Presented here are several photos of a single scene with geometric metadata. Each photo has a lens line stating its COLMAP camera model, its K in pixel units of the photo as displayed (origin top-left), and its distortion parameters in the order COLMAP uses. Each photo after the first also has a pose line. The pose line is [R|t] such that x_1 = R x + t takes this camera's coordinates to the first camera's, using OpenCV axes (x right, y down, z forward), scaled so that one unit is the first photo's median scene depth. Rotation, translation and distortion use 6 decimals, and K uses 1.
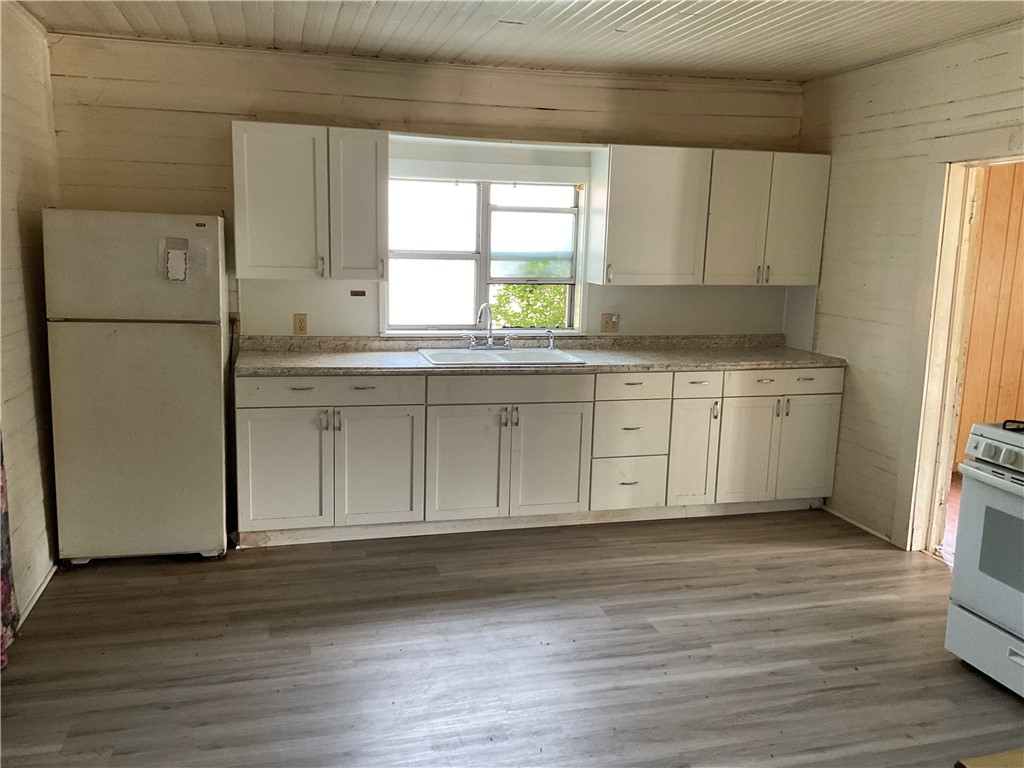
lens RADIAL K [[843.7, 0, 507.2], [0, 843.7, 379.2], [0, 0, 1]] dist [0.004479, -0.008957]
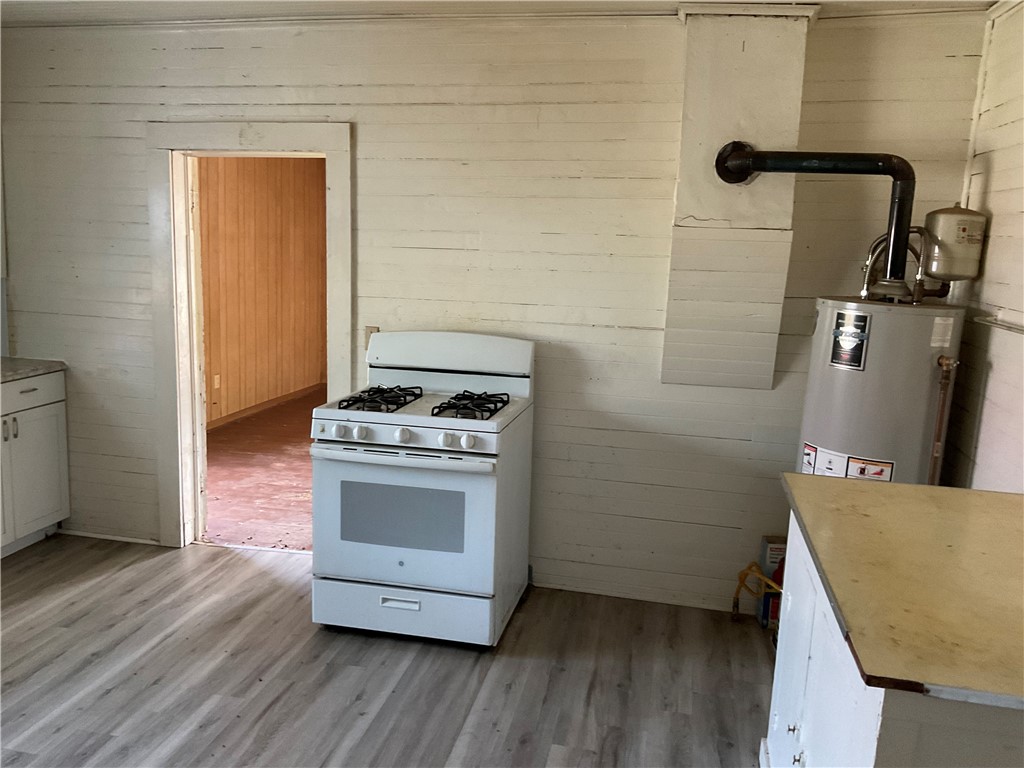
lens RADIAL K [[843.7, 0, 507.2], [0, 843.7, 379.2], [0, 0, 1]] dist [0.004479, -0.008957]
pose [[0.458665, -0.147162, 0.876339, -0.197600], [0.121169, 0.987338, 0.102384, -0.047560], [-0.880309, 0.059225, 0.470689, 0.215247]]
